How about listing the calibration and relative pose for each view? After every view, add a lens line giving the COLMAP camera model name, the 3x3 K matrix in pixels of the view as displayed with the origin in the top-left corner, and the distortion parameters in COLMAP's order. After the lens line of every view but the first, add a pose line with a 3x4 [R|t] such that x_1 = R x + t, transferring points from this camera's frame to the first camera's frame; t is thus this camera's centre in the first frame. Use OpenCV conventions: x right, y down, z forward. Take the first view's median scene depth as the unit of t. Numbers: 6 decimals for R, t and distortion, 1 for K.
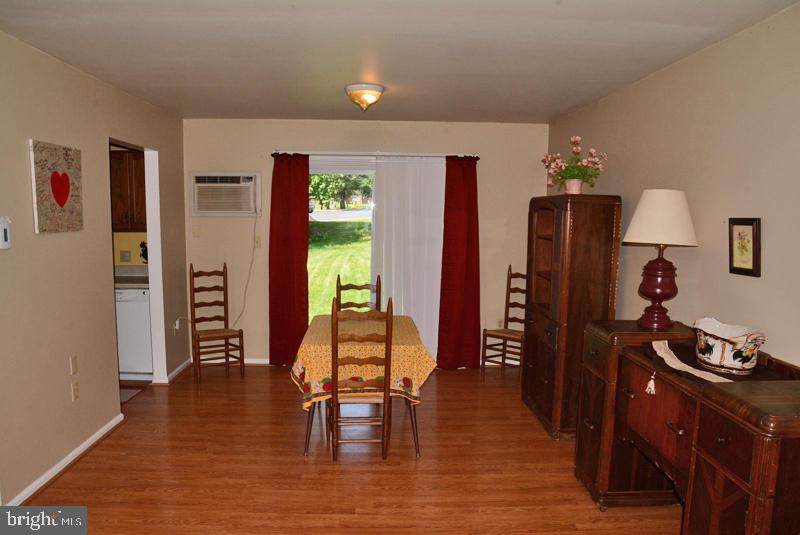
lens RADIAL K [[565.9, 0, 398.0], [0, 565.9, 277.9], [0, 0, 1]] dist [-0.129221, 0.067853]
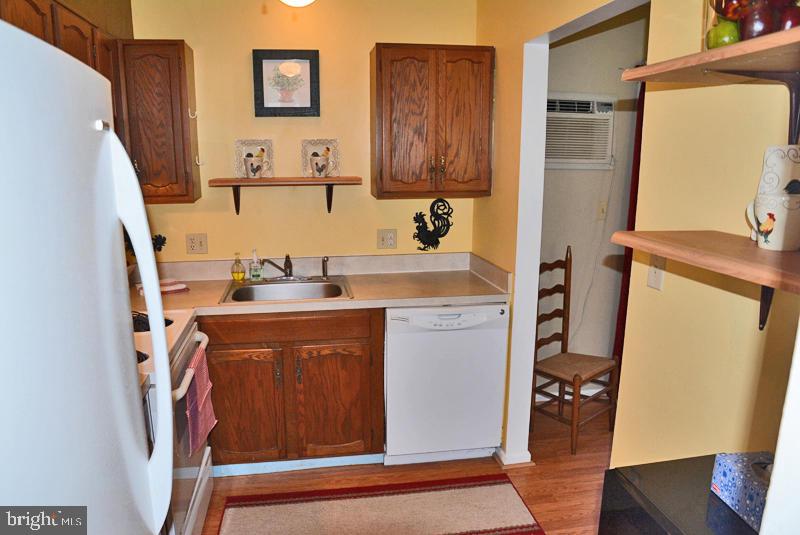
lens RADIAL K [[565.9, 0, 398.0], [0, 565.9, 277.9], [0, 0, 1]] dist [-0.129221, 0.067853]
pose [[0.990746, -0.037565, 0.130429, -0.571831], [0.025087, 0.995063, 0.096020, -0.055595], [-0.133392, -0.091859, 0.986797, 0.427029]]
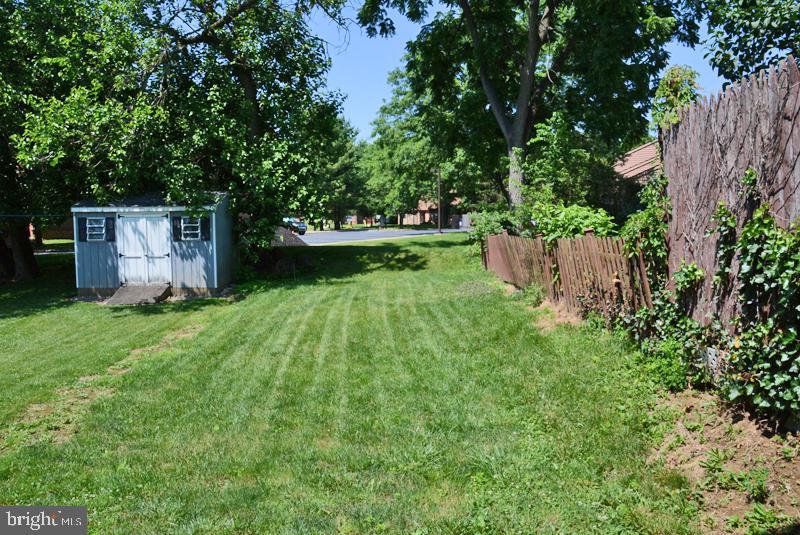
lens RADIAL K [[553.3, 0, 401.1], [0, 553.3, 291.0], [0, 0, 1]] dist [-0.075568, 0.004644]
pose [[0.999663, -0.019524, 0.017128, -0.119565], [0.019677, 0.999768, -0.008791, -0.127055], [-0.016952, 0.009125, 0.999815, 1.016343]]
